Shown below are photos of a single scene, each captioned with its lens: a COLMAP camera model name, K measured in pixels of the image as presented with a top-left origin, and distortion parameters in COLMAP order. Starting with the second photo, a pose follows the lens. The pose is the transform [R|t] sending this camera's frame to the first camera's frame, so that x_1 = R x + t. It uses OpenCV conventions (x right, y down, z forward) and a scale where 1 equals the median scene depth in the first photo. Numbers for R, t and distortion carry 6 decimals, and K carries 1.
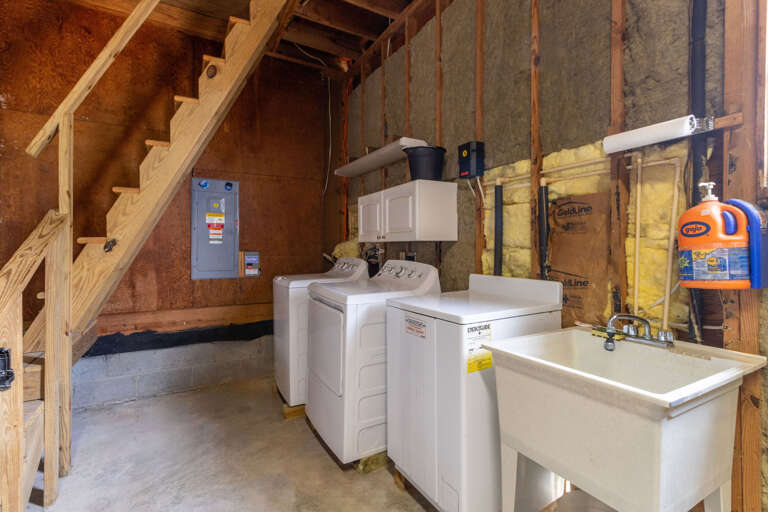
lens RADIAL K [[349.0, 0, 387.1], [0, 349.0, 246.3], [0, 0, 1]] dist [0.001791, 0.000253]
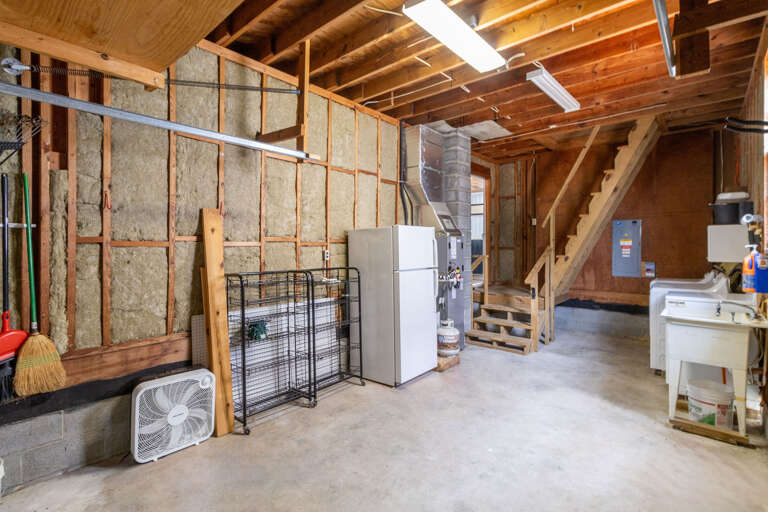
lens RADIAL K [[367.2, 0, 384.0], [0, 367.2, 256.0], [0, 0, 1]] dist [0.000767, 0.000057]
pose [[0.299747, 0.030804, -0.953521, 0.952812], [0.003296, 0.999439, 0.033324, -0.081377], [0.954013, -0.013132, 0.299478, -0.746903]]
